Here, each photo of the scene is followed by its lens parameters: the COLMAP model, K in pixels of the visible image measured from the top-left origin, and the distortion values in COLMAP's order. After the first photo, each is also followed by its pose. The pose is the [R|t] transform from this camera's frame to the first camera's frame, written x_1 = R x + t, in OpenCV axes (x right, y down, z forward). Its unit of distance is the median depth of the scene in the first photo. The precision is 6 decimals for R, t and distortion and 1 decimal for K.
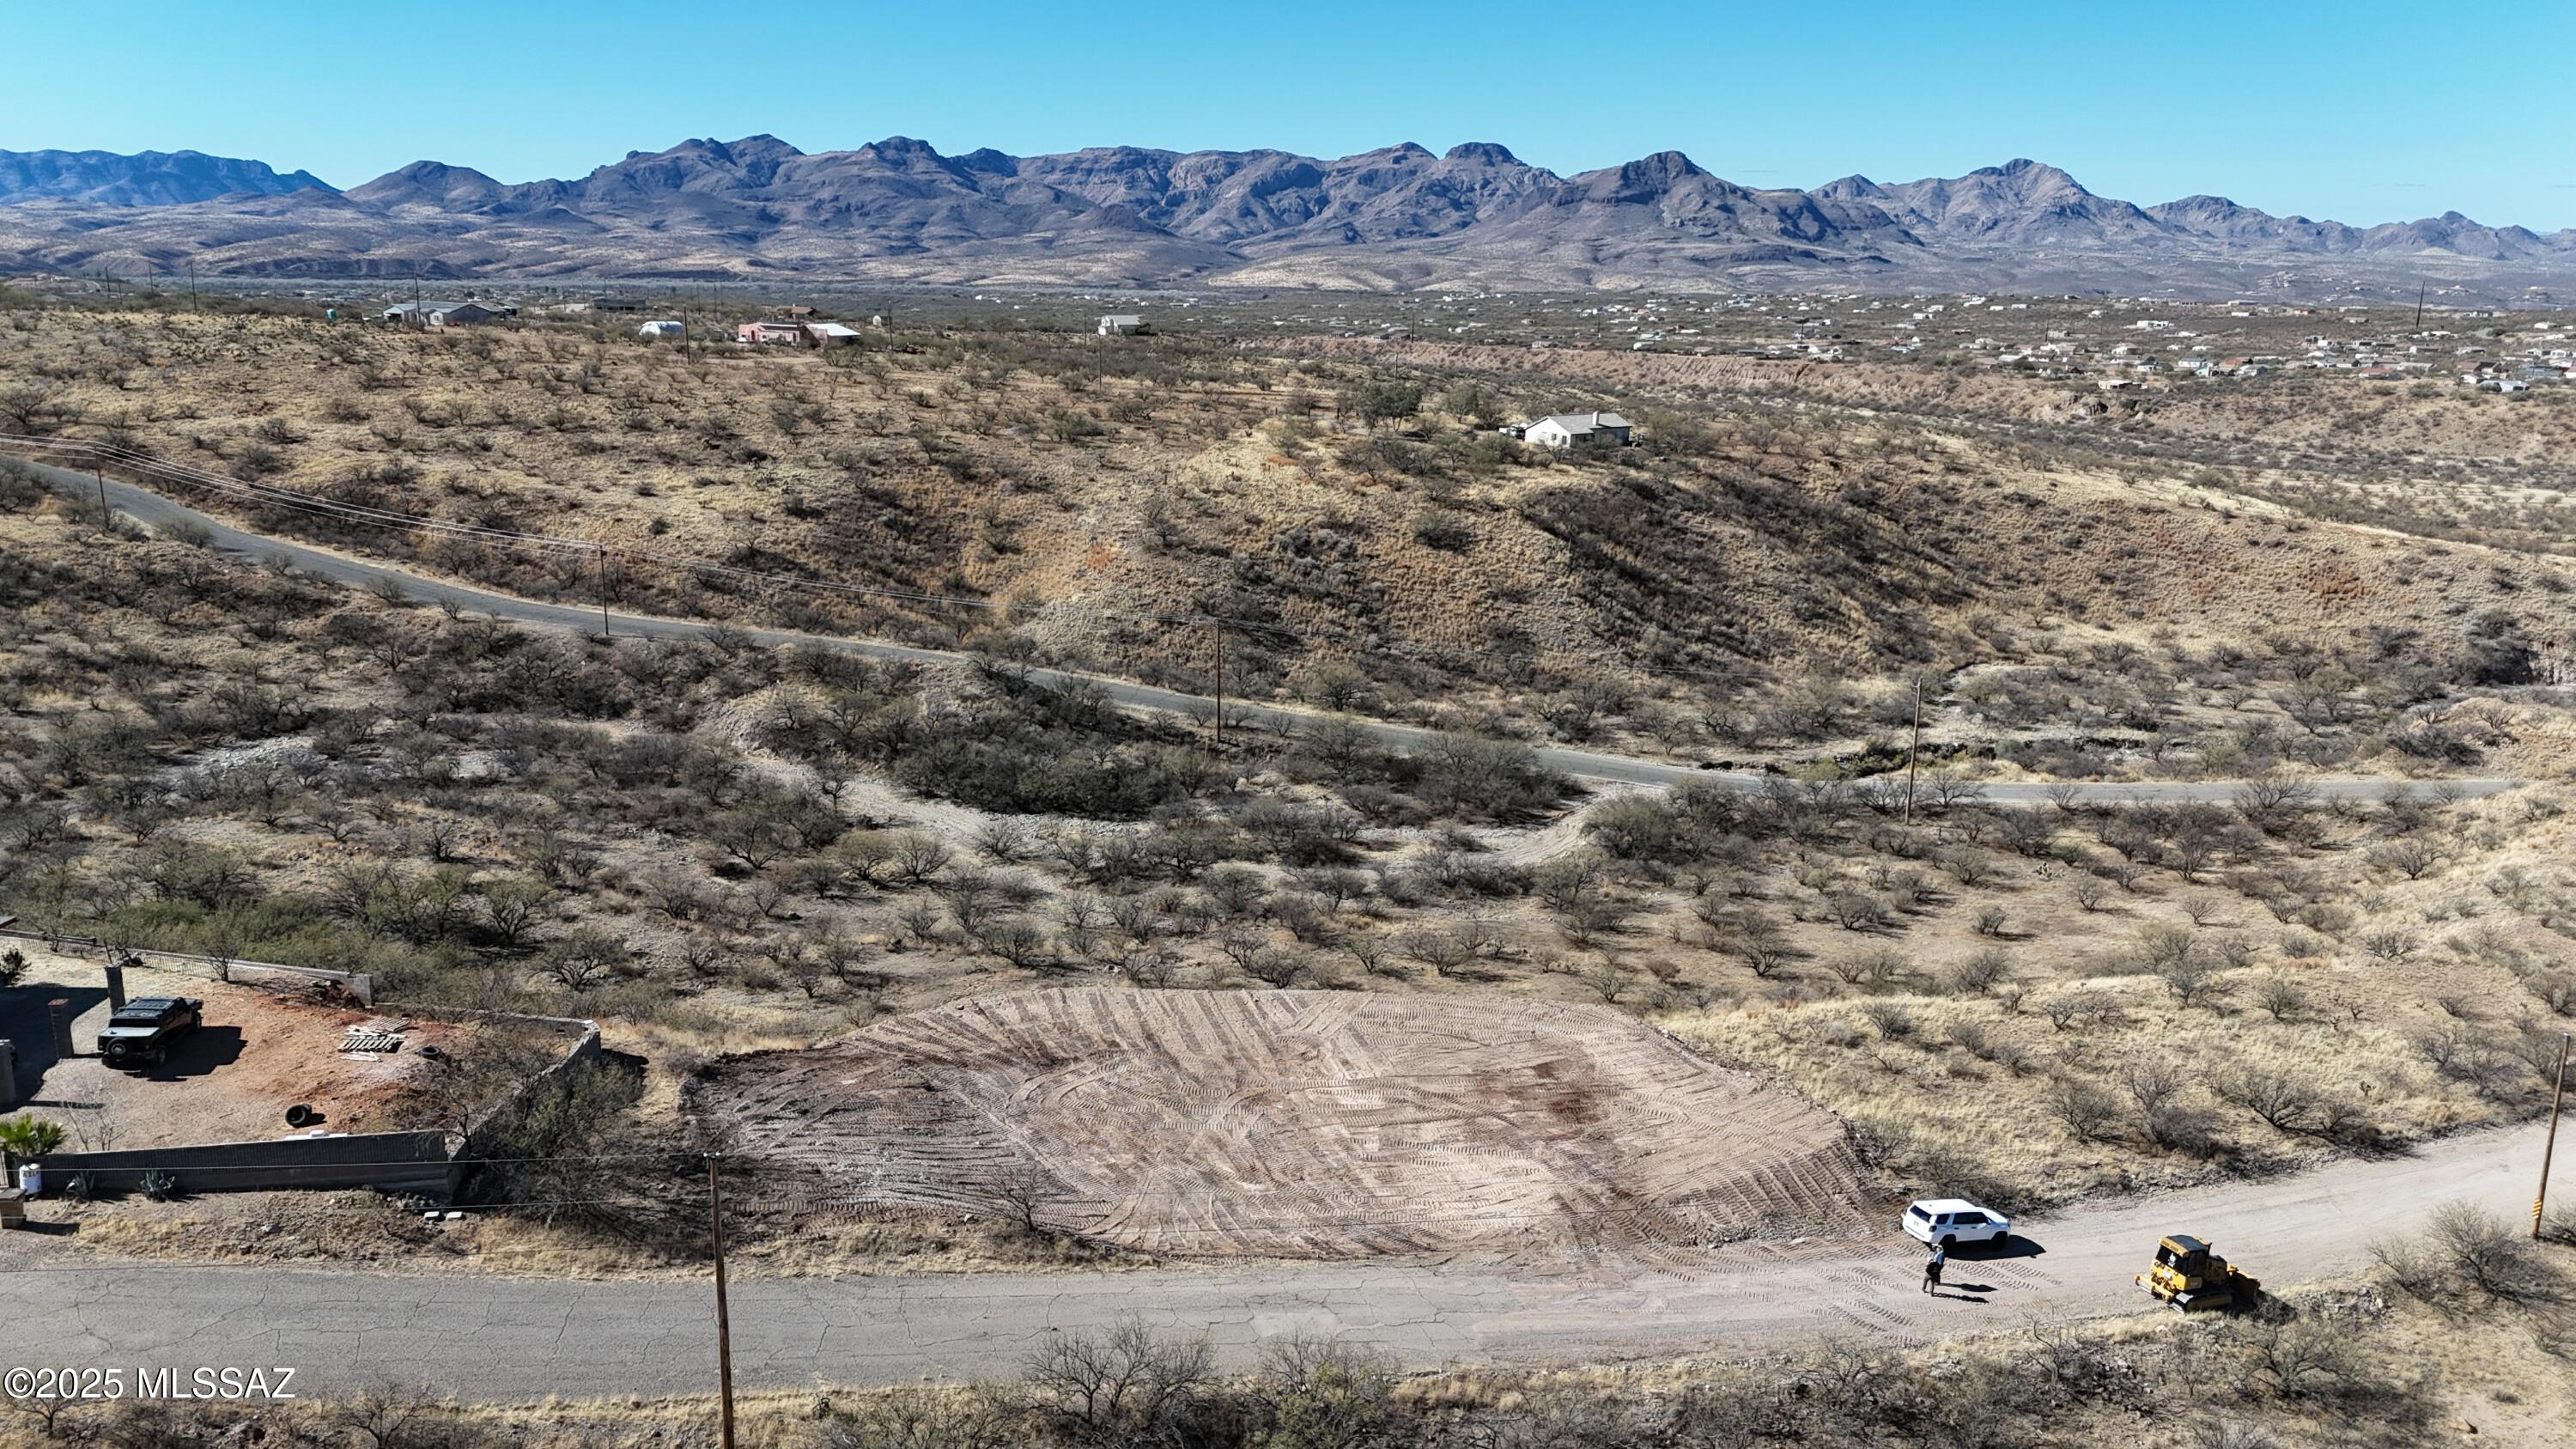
lens RADIAL K [[1878.0, 0, 1290.0], [0, 1878.0, 722.2], [0, 0, 1]] dist [0.078630, -0.076354]
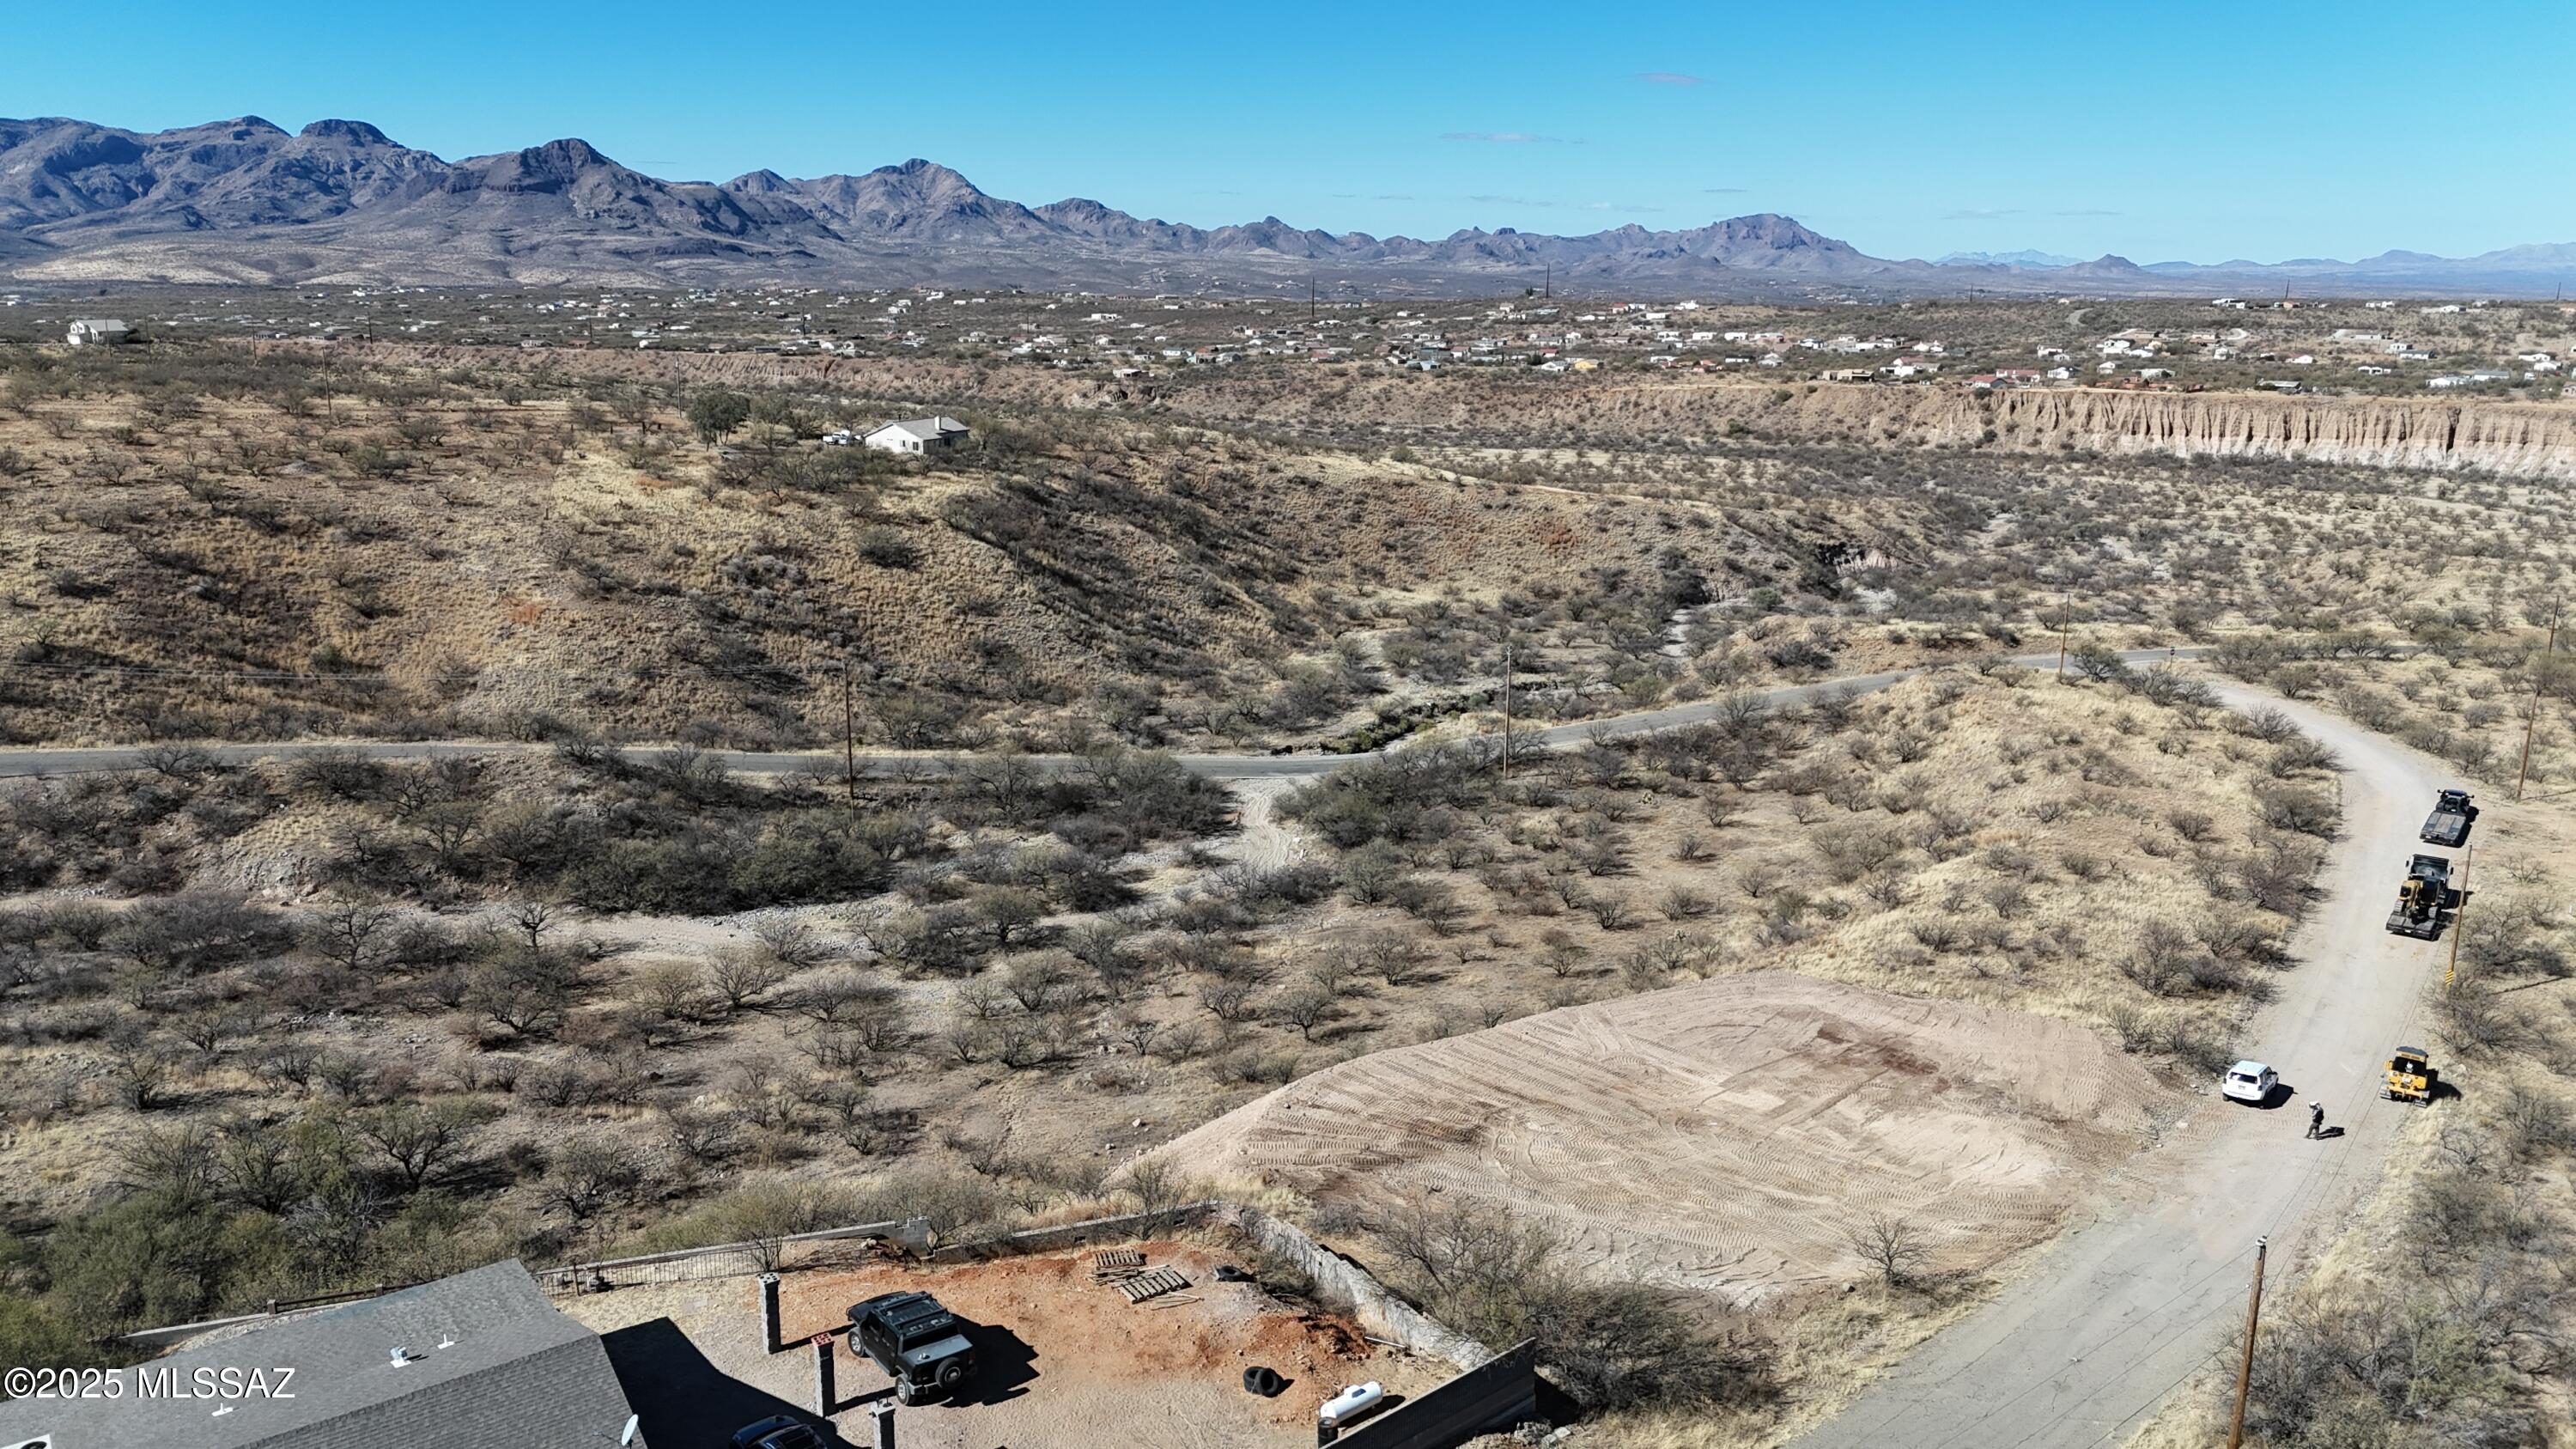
lens RADIAL K [[1878.0, 0, 1295.9], [0, 1878.0, 724.9], [0, 0, 1]] dist [0.078630, -0.076354]
pose [[0.856247, -0.127640, 0.500550, -0.195741], [0.125512, 0.991360, 0.038094, -0.020709], [-0.501087, 0.030207, 0.864869, 0.069335]]
